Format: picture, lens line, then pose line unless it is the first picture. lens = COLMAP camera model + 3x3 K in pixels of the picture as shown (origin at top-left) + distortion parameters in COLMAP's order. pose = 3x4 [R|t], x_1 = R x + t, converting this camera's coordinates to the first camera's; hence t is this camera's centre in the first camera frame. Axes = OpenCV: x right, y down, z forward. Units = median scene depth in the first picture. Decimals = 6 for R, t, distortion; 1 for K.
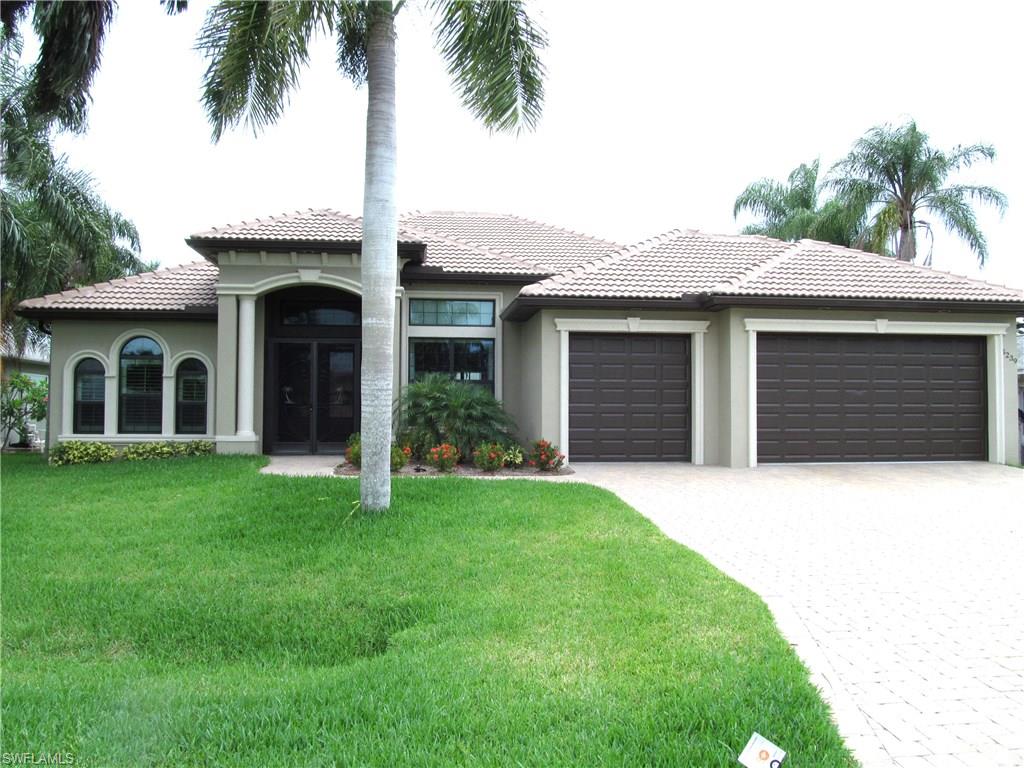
lens RADIAL K [[852.1, 0, 512.0], [0, 852.1, 384.0], [0, 0, 1]] dist [-0.011857, 0.003163]
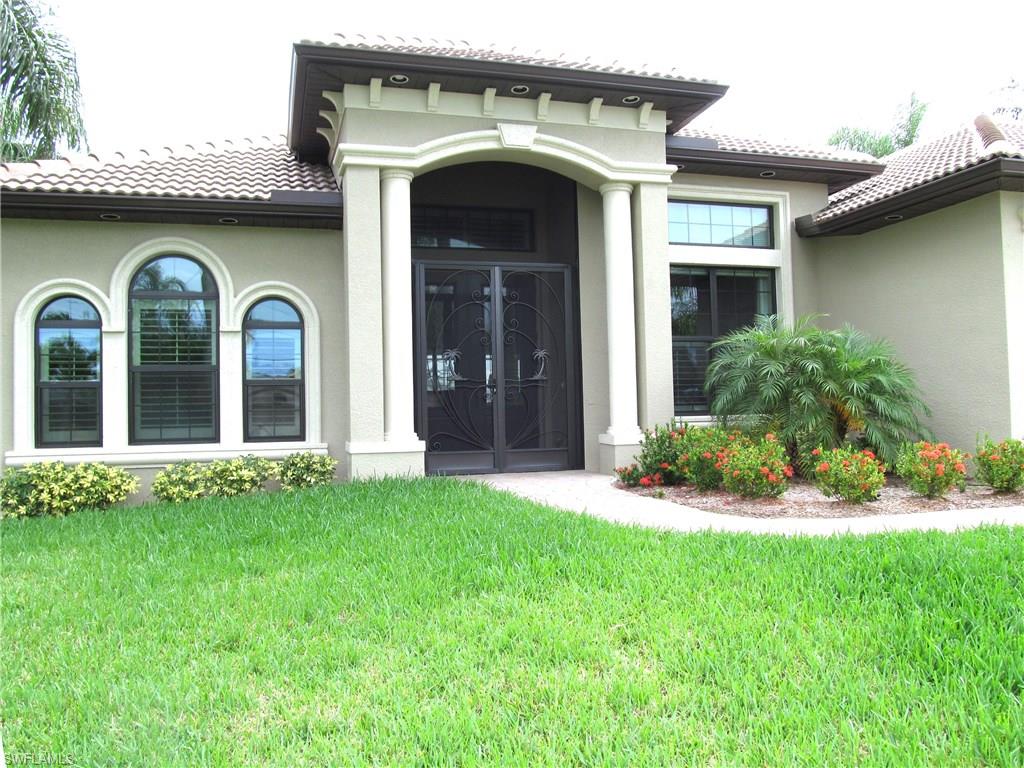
lens RADIAL K [[852.1, 0, 512.0], [0, 852.1, 384.0], [0, 0, 1]] dist [-0.011857, 0.003163]
pose [[0.985927, -0.018852, 0.166110, -0.326148], [0.019111, 0.999817, 0.000042, 0.026574], [-0.166080, 0.003133, 0.986107, 0.468036]]
